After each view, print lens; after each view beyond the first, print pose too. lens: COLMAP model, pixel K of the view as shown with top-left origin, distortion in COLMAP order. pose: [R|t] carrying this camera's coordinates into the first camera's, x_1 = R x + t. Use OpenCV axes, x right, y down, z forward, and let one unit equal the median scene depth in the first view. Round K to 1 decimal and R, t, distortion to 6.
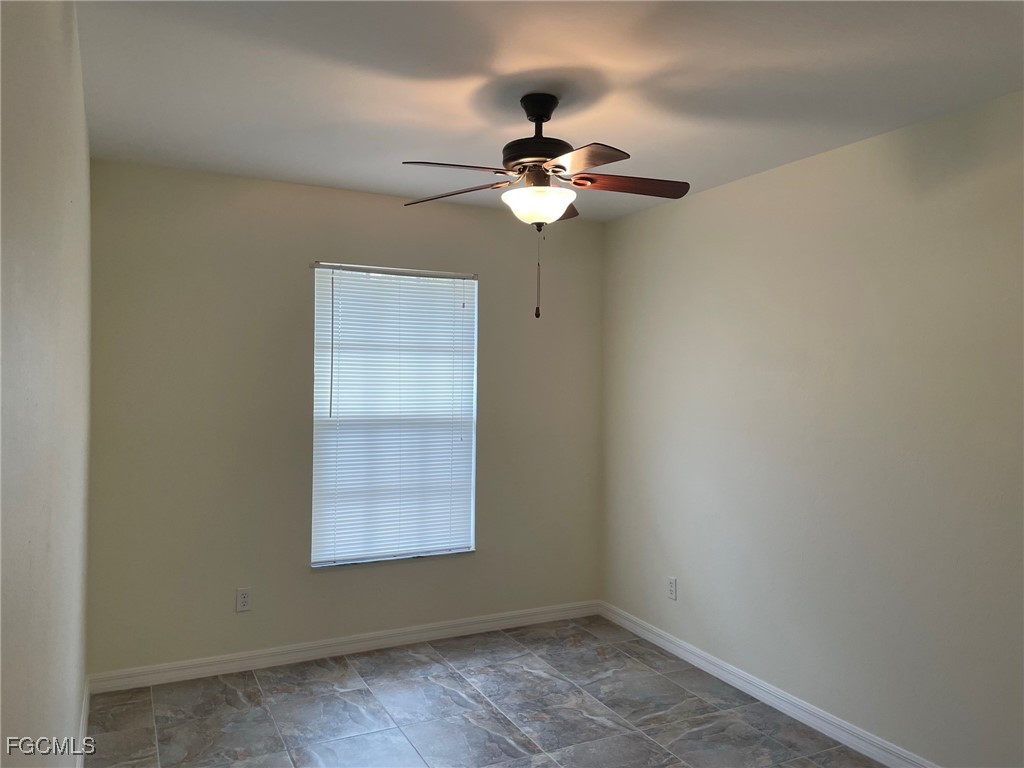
lens RADIAL K [[776.4, 0, 509.4], [0, 776.4, 376.8], [0, 0, 1]] dist [0.085075, -0.113577]
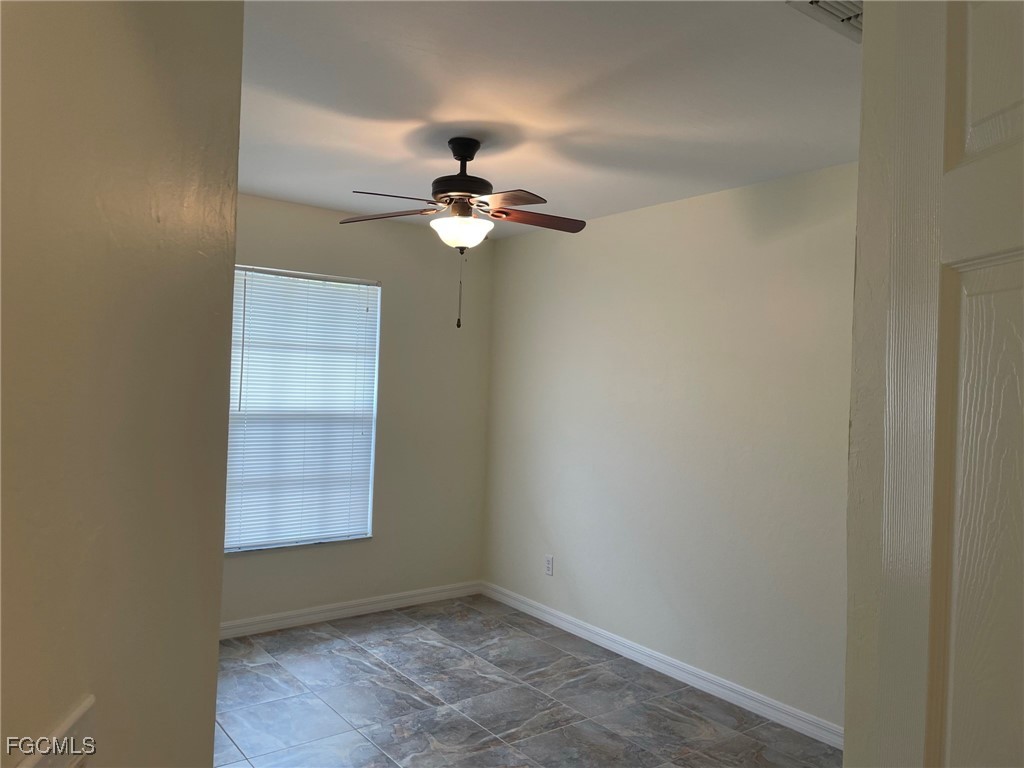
lens RADIAL K [[776.4, 0, 509.4], [0, 776.4, 376.8], [0, 0, 1]] dist [0.085075, -0.113577]
pose [[0.982363, 0.024240, 0.185405, -0.077621], [-0.024110, 0.999705, -0.002958, -0.000205], [-0.185422, -0.001565, 0.982658, -0.123943]]
